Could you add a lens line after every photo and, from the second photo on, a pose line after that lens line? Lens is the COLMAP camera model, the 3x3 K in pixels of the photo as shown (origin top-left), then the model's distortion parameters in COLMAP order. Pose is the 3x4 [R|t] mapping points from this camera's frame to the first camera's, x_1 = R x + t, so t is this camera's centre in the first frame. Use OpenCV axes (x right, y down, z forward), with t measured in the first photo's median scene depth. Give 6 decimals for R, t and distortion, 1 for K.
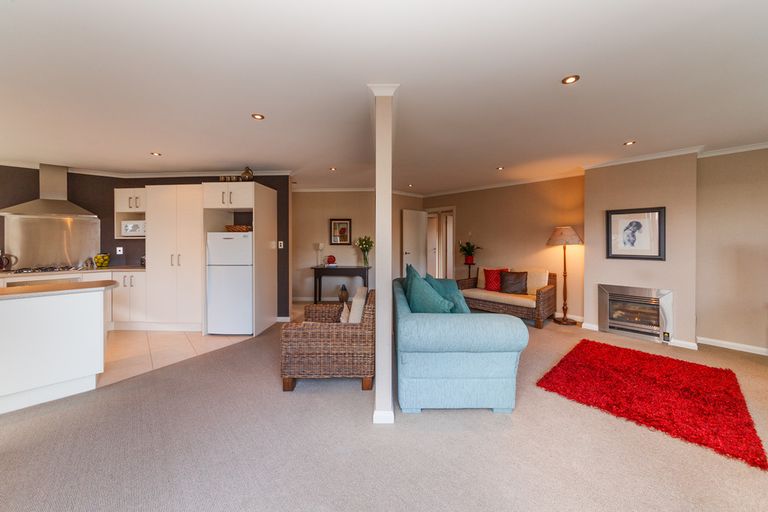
lens RADIAL K [[281.8, 0, 386.2], [0, 281.8, 241.8], [0, 0, 1]] dist [0.001083, 0.000159]
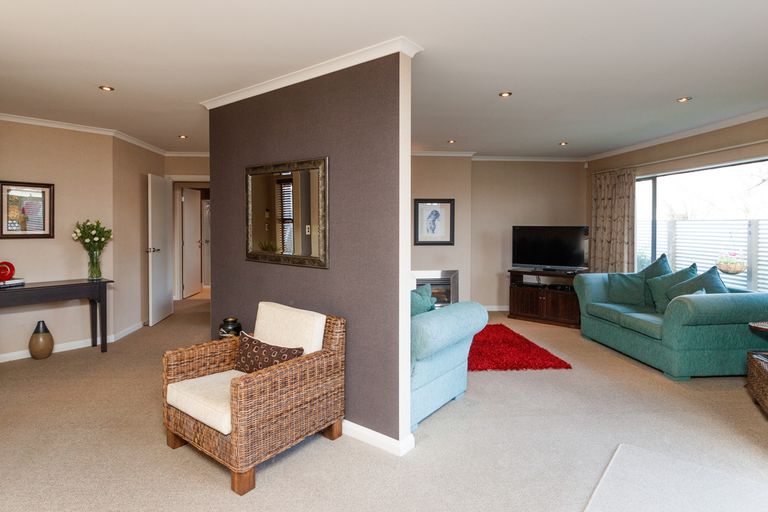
lens RADIAL K [[426.0, 0, 383.1], [0, 426.0, 230.7], [0, 0, 1]] dist [-0.005153, -0.000743]
pose [[0.608085, -0.008790, 0.793824, -0.547537], [0.001493, 0.999950, 0.009928, -0.010642], [-0.793871, -0.004852, 0.608067, 0.156505]]
